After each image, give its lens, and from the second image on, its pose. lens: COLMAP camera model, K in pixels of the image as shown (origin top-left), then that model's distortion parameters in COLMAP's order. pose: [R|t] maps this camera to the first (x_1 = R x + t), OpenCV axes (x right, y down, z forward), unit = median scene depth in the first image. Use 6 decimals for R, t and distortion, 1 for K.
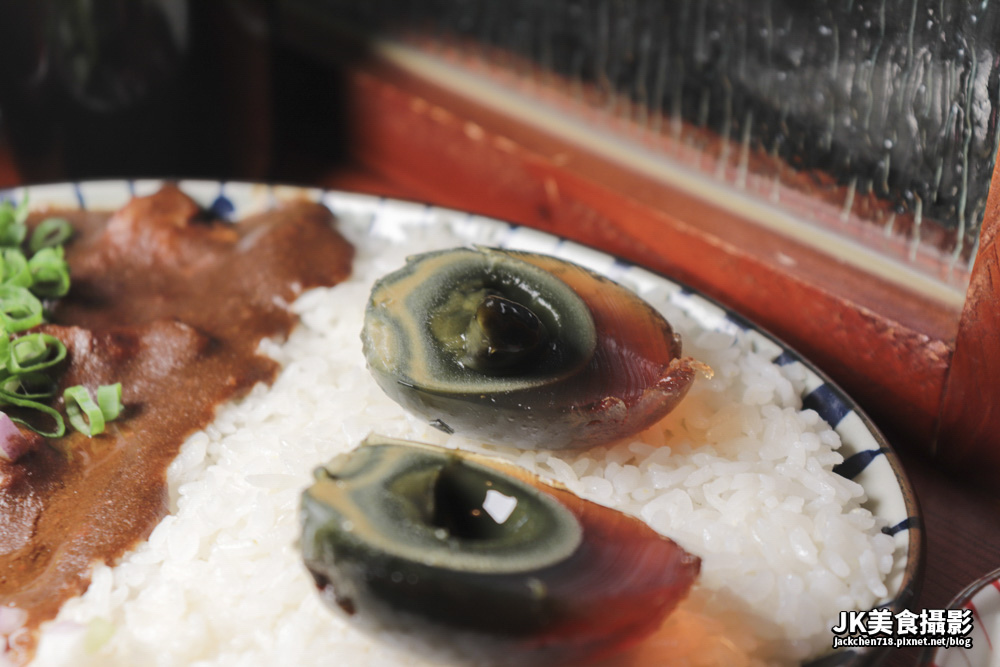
lens RADIAL K [[1415.5, 0, 500.0], [0, 1415.5, 333.5], [0, 0, 1]] dist [0.005575, 0.068602]
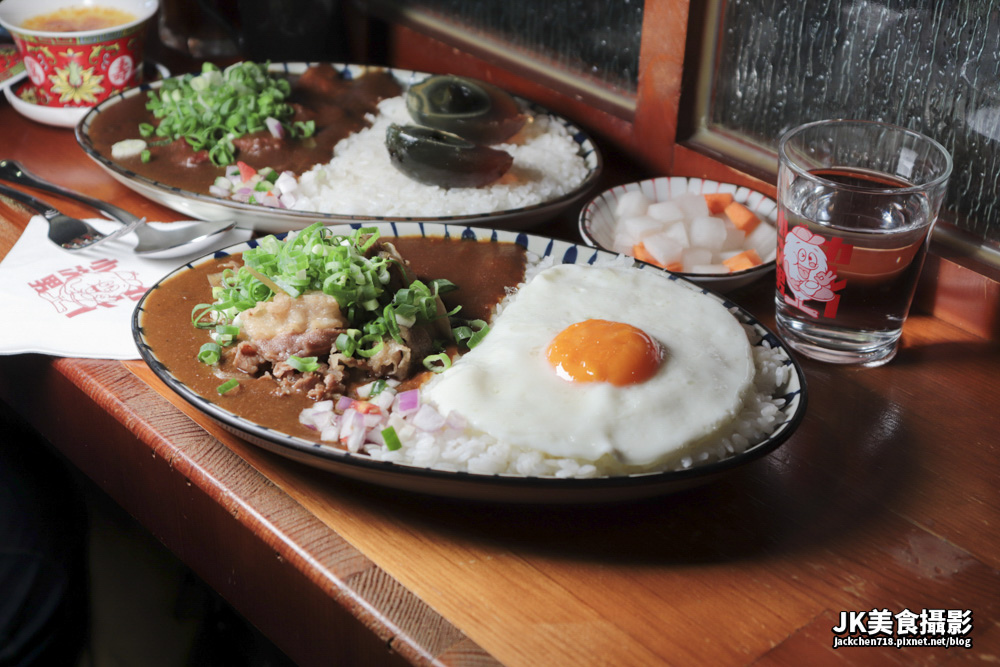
lens RADIAL K [[1415.5, 0, 500.0], [0, 1415.5, 333.5], [0, 0, 1]] dist [0.005575, 0.068602]
pose [[0.999314, 0.033743, -0.015294, 0.126846], [-0.034347, 0.998563, -0.041130, 0.495940], [0.013884, 0.041627, 0.999037, -1.536792]]
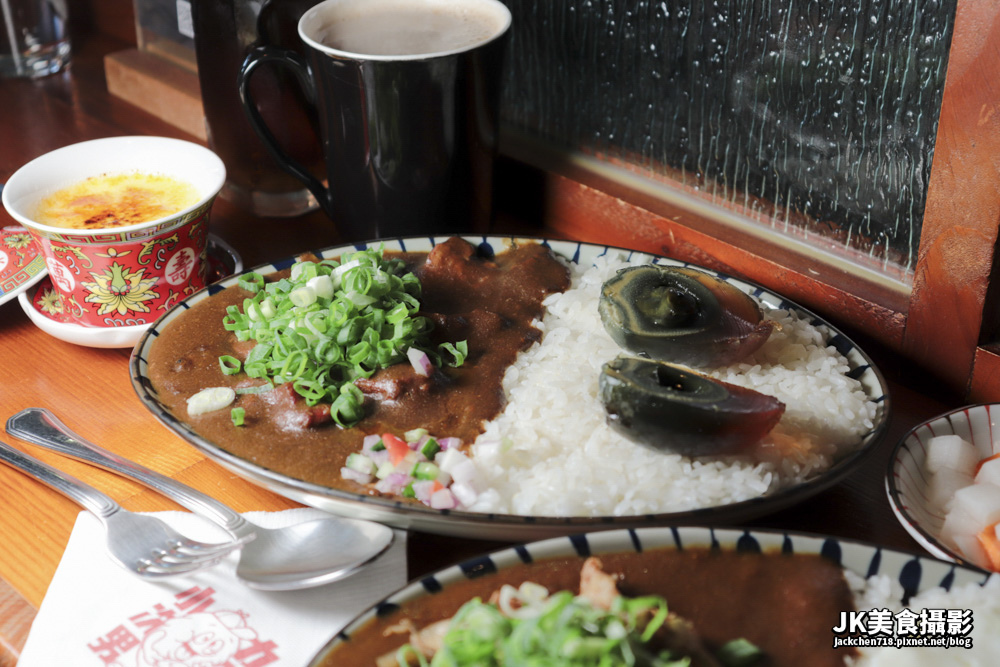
lens RADIAL K [[1415.5, 0, 500.0], [0, 1415.5, 333.5], [0, 0, 1]] dist [0.005575, 0.068602]
pose [[0.999806, -0.019464, 0.002869, -0.213609], [0.019565, 0.998964, -0.041076, 0.096921], [-0.002066, 0.041124, 0.999152, -0.830608]]
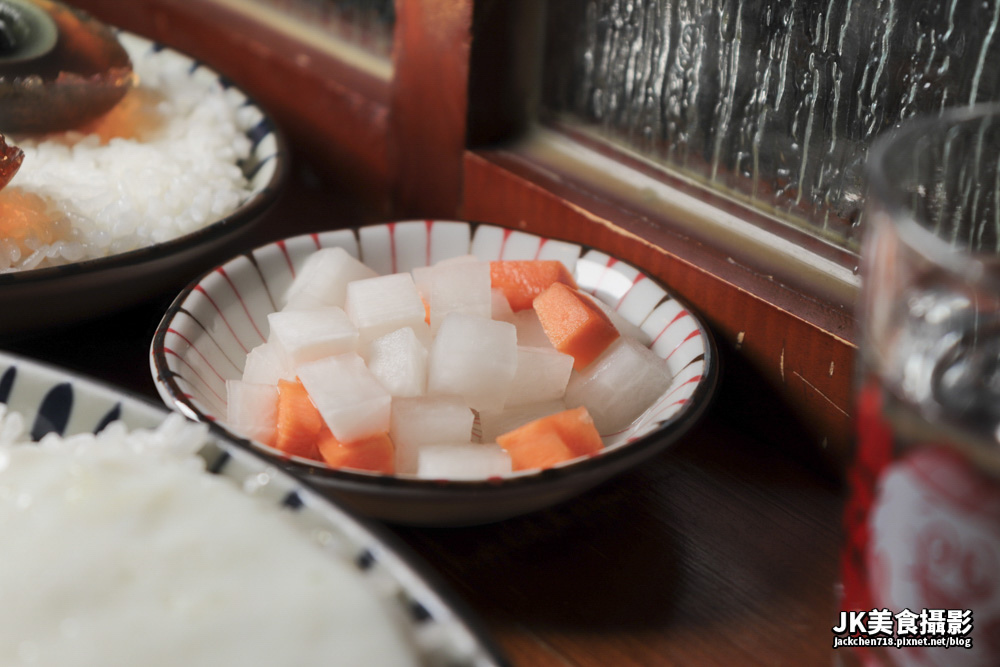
lens RADIAL K [[1415.5, 0, 500.0], [0, 1415.5, 333.5], [0, 0, 1]] dist [0.005575, 0.068602]
pose [[0.996588, 0.080949, -0.016081, 0.441386], [-0.082214, 0.990795, -0.107548, 0.310837], [0.007227, 0.108503, 0.994070, -0.160520]]
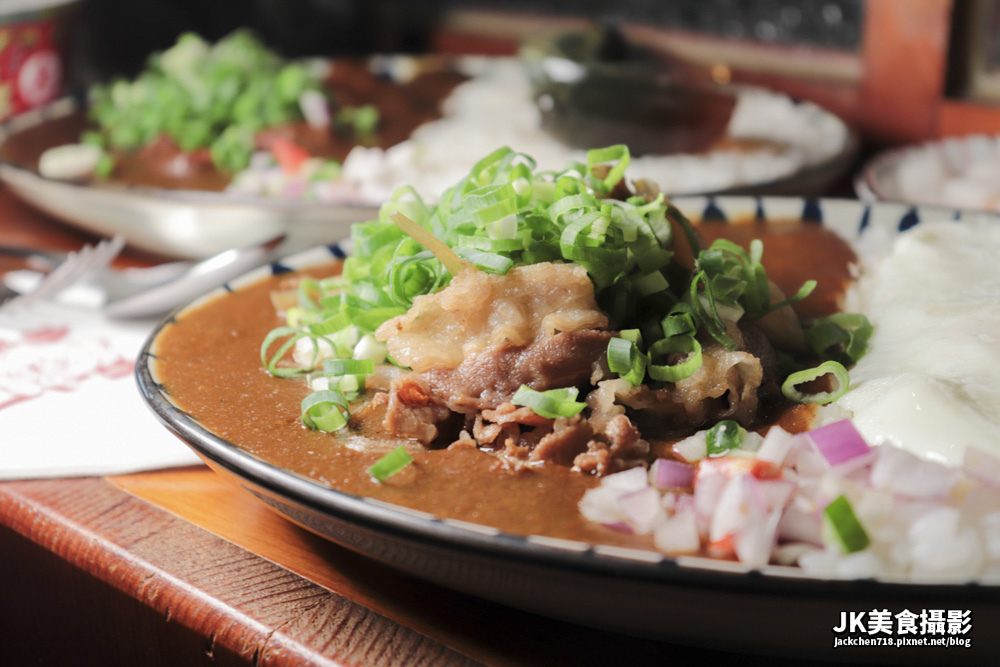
lens RADIAL K [[1415.5, 0, 500.0], [0, 1415.5, 333.5], [0, 0, 1]] dist [0.005575, 0.068602]
pose [[0.995787, -0.051431, 0.075921, -0.240815], [0.065962, 0.976869, -0.203413, 0.594492], [-0.063703, 0.207564, 0.976145, -0.530220]]
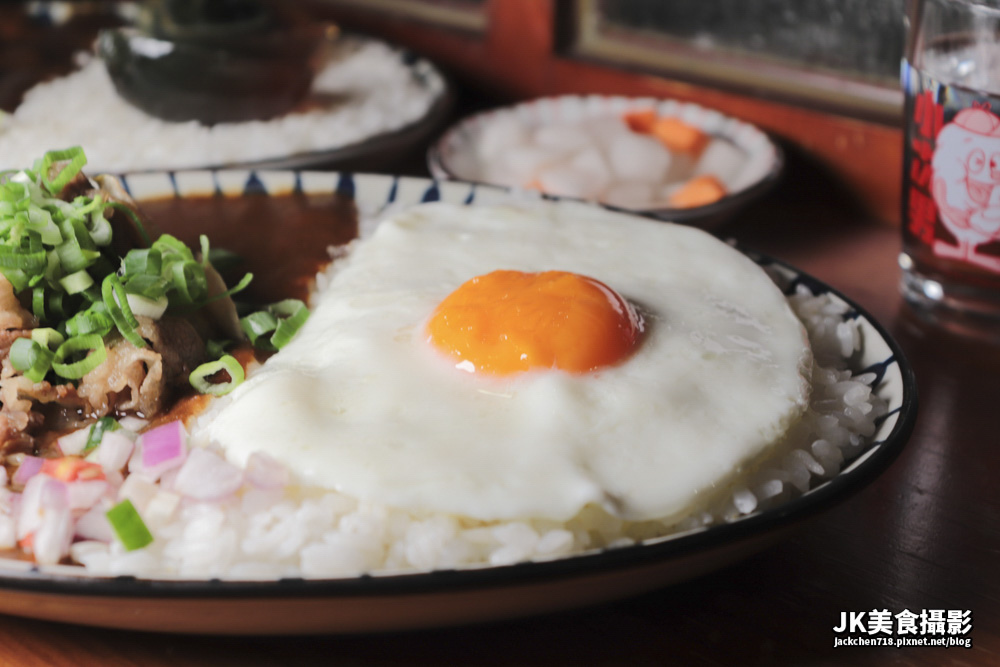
lens RADIAL K [[1415.5, 0, 500.0], [0, 1415.5, 333.5], [0, 0, 1]] dist [0.005575, 0.068602]
pose [[0.988914, -0.063614, 0.134173, 0.080782], [0.079348, 0.990147, -0.115381, 0.557645], [-0.125511, 0.124748, 0.984218, -0.660497]]
